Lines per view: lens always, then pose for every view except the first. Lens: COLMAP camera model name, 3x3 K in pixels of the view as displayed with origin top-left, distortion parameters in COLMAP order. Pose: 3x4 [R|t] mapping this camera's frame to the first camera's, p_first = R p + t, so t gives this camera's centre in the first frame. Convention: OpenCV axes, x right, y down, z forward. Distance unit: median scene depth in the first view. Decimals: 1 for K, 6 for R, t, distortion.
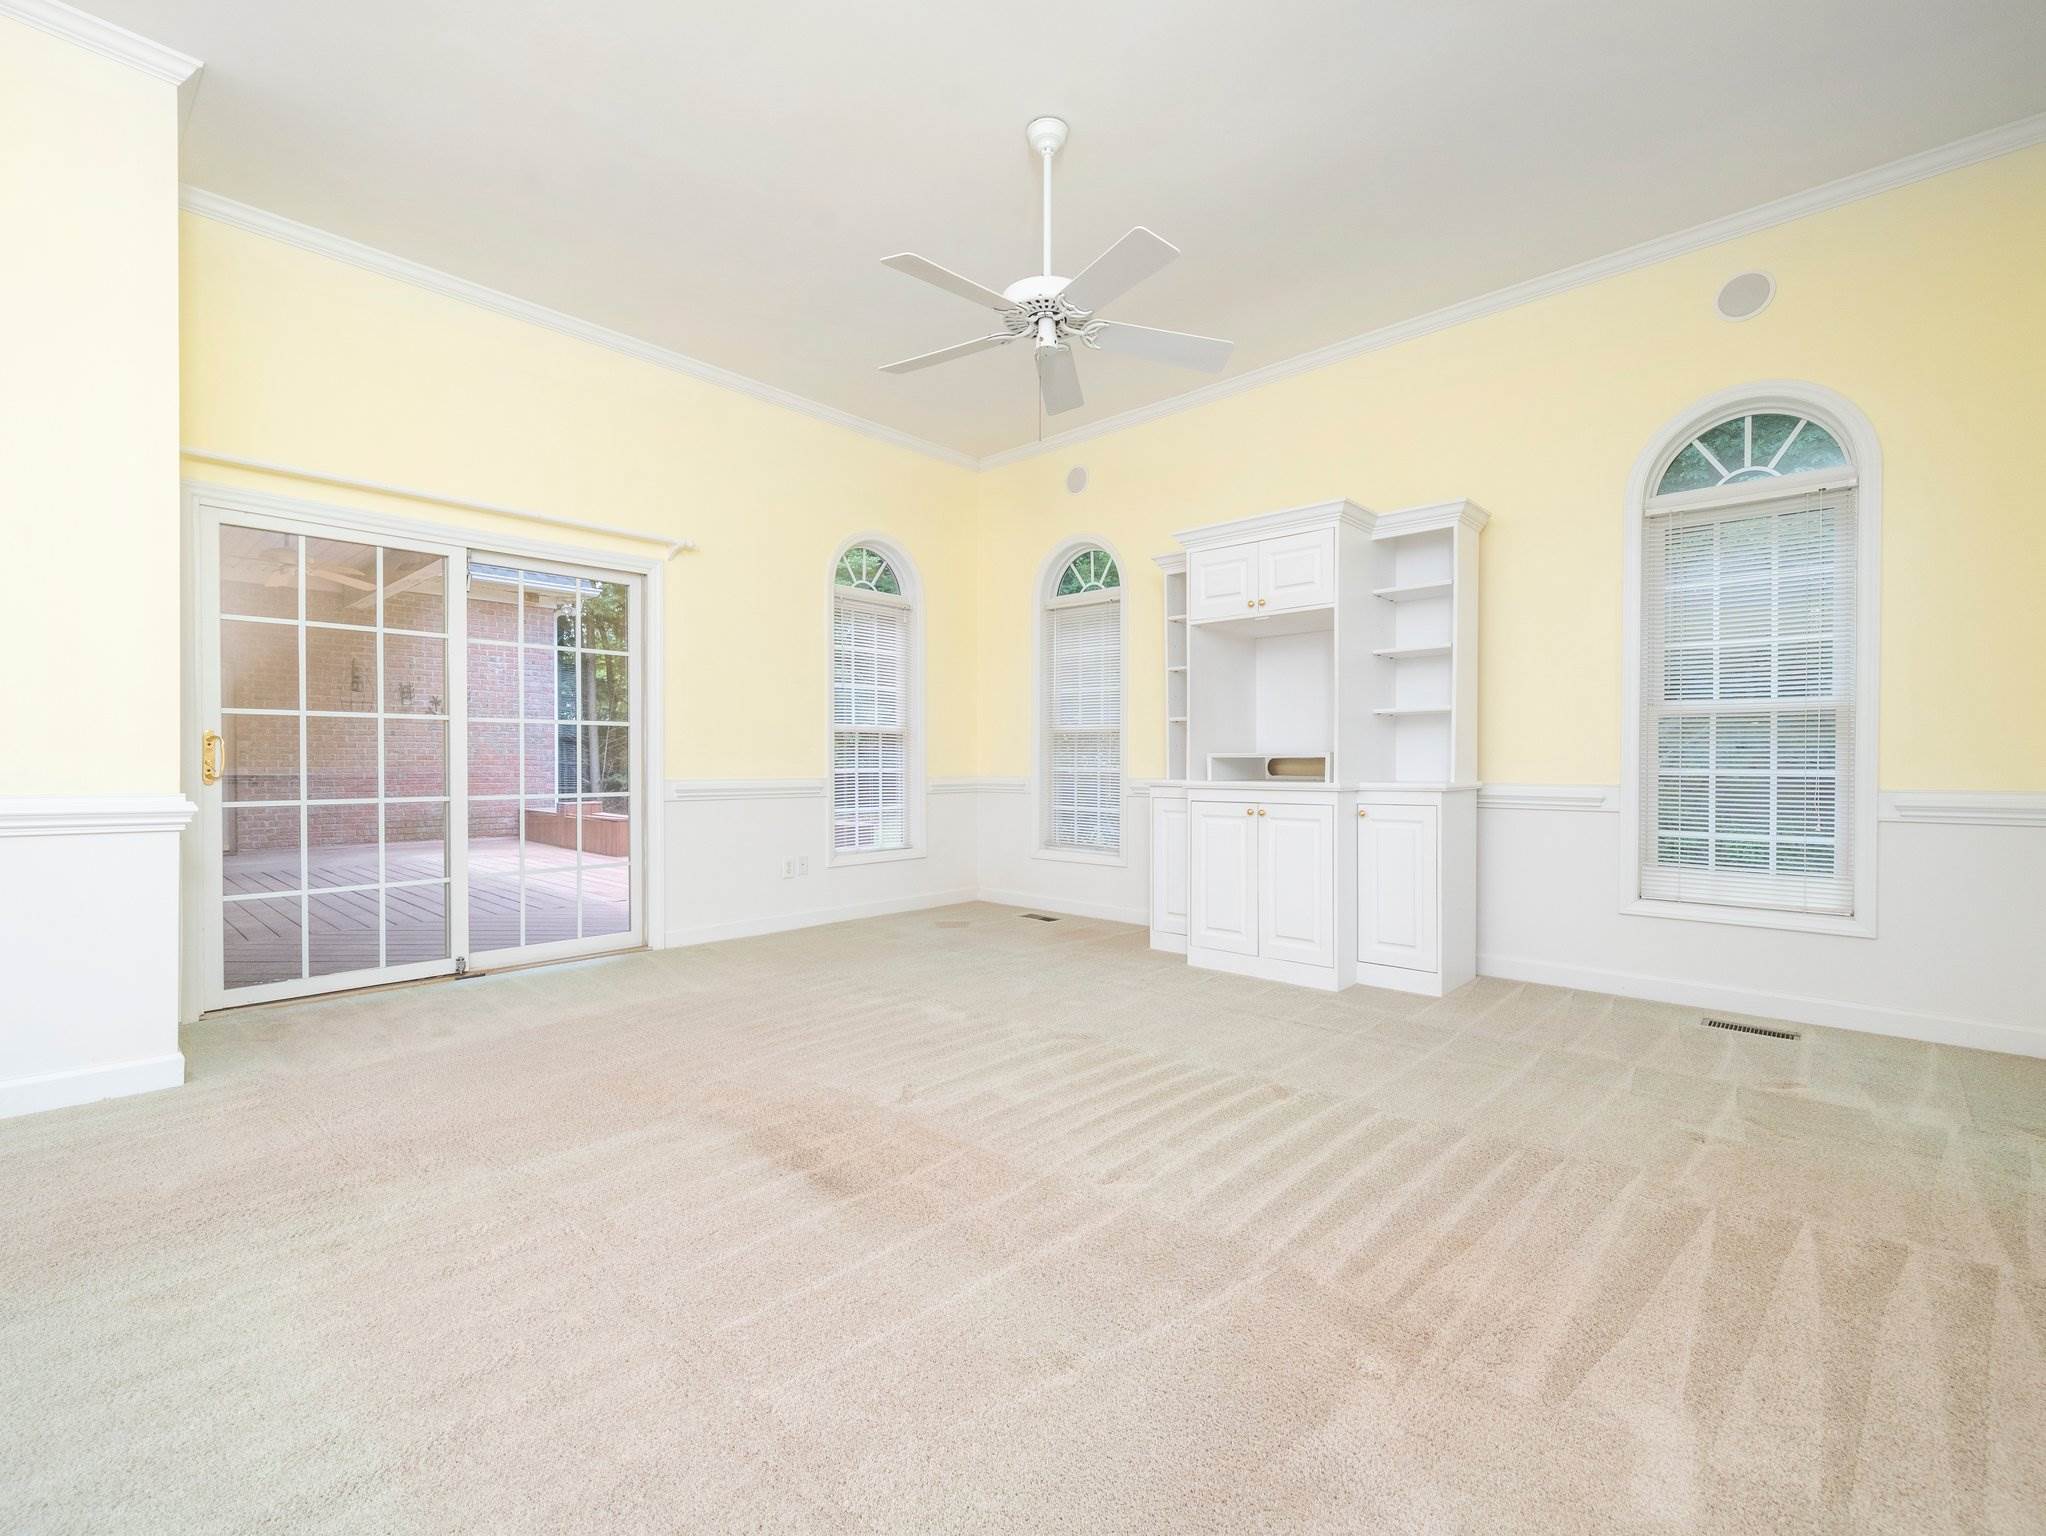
lens RADIAL K [[903.4, 0, 1011.5], [0, 903.4, 769.4], [0, 0, 1]] dist [0.008506, -0.001249]
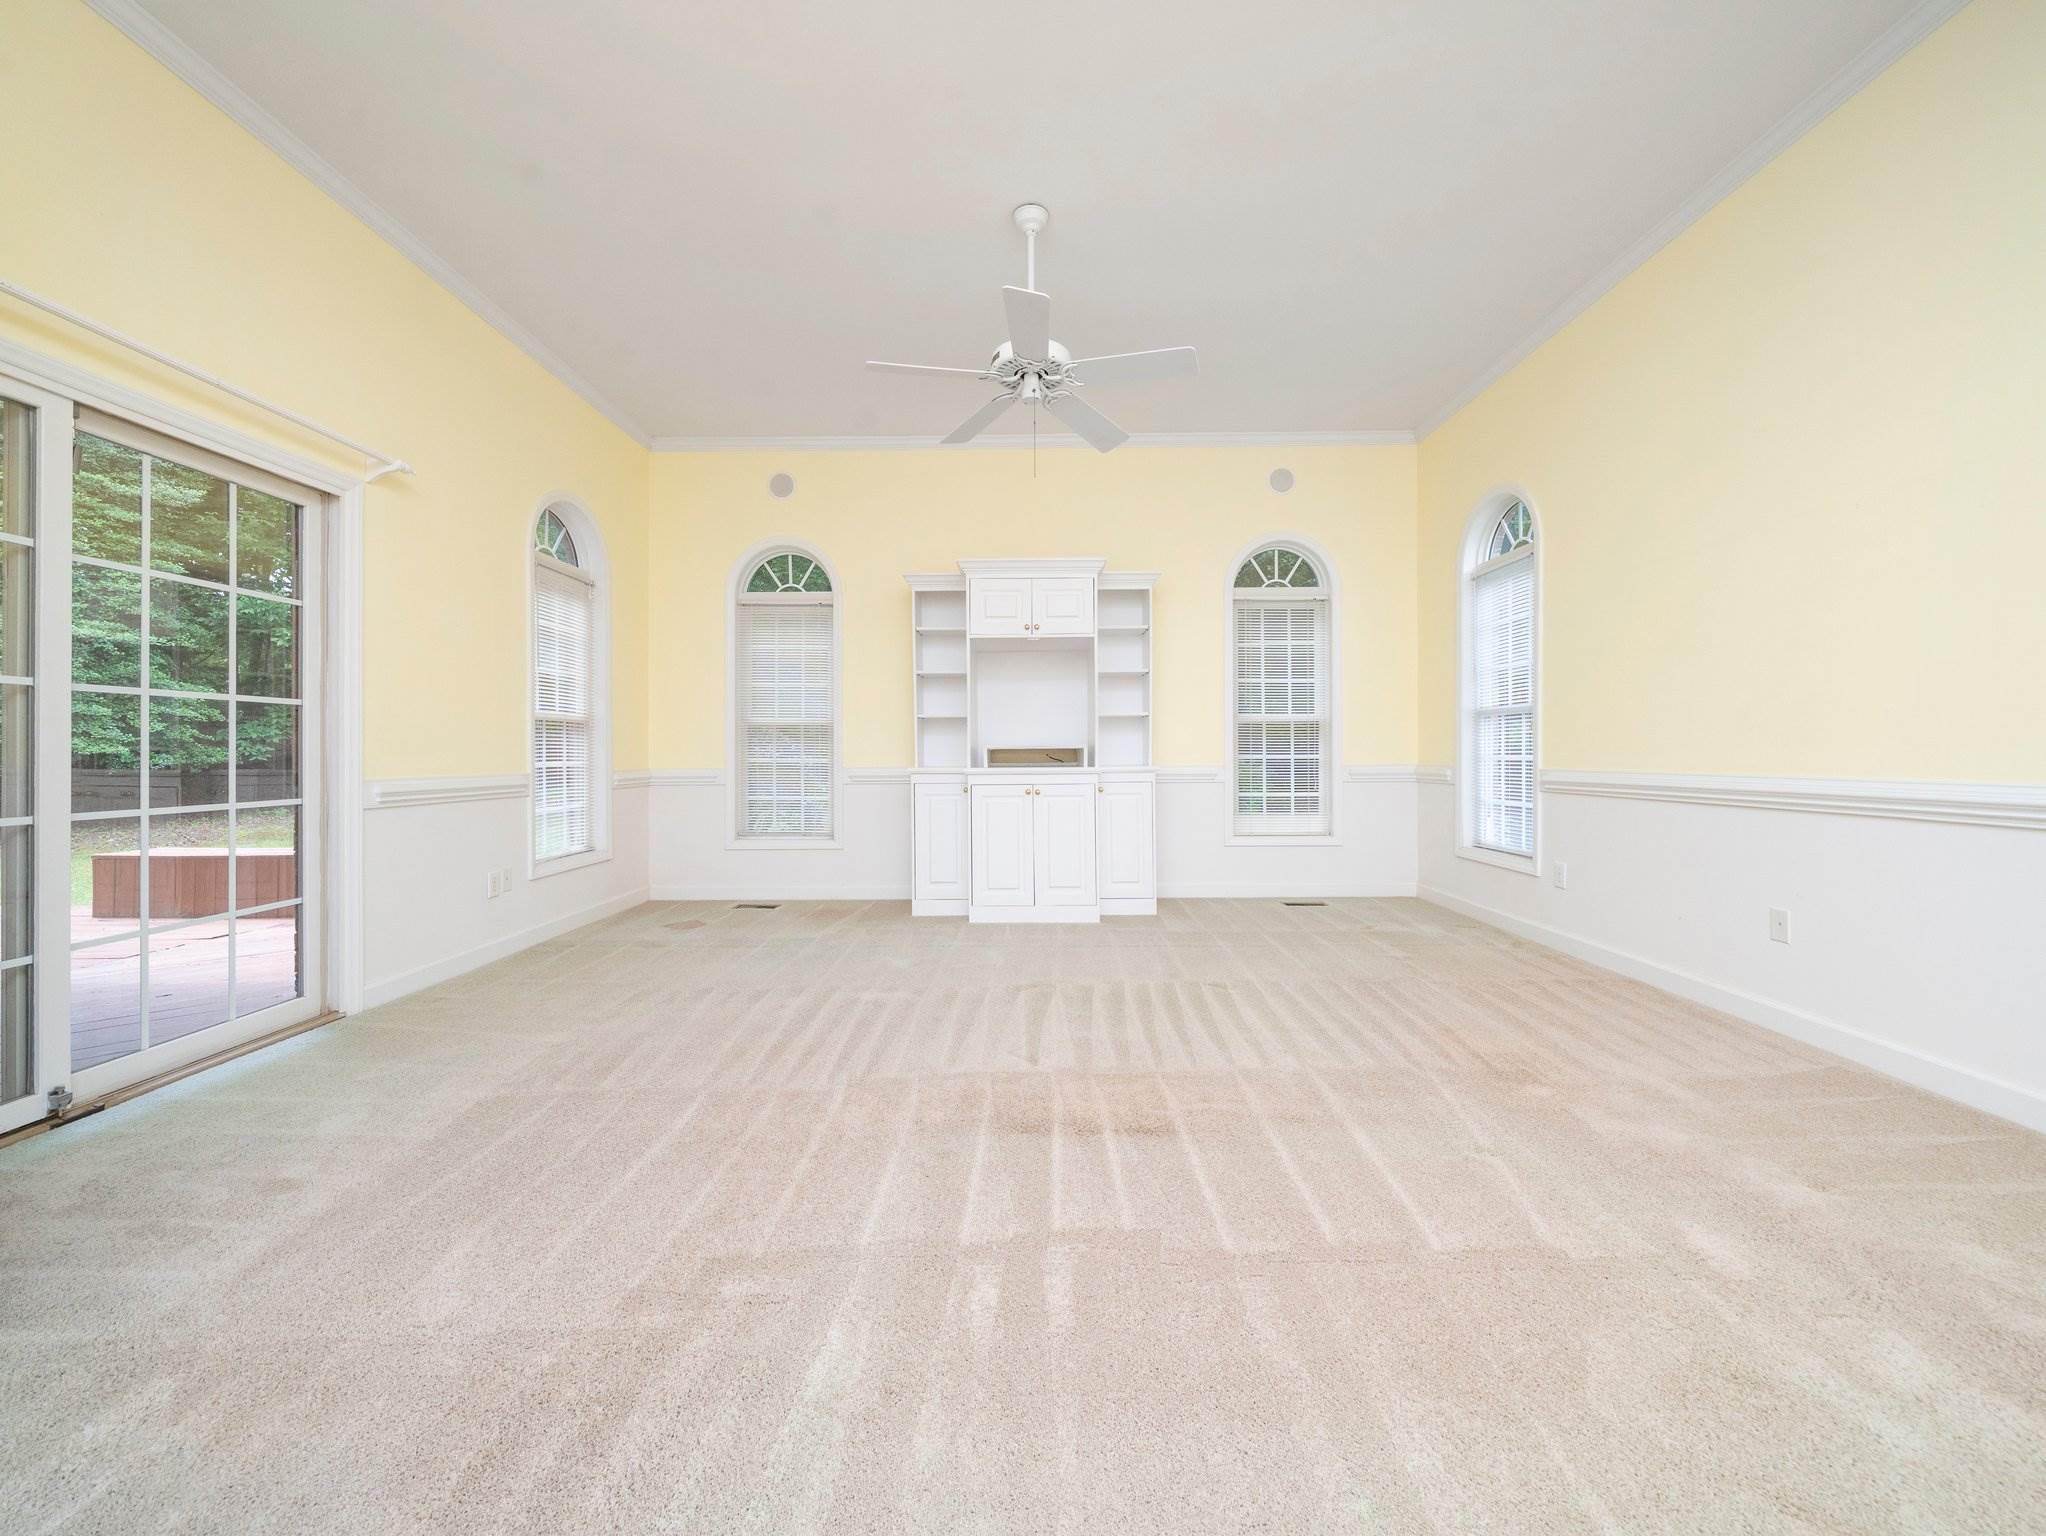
lens RADIAL K [[791.1, 0, 1034.7], [0, 791.1, 750.4], [0, 0, 1]] dist [0.000967, -0.000579]
pose [[0.737959, -0.003060, 0.674839, -0.523628], [0.010712, 0.999917, -0.007180, -0.003036], [-0.674761, 0.012527, 0.737930, 0.199589]]
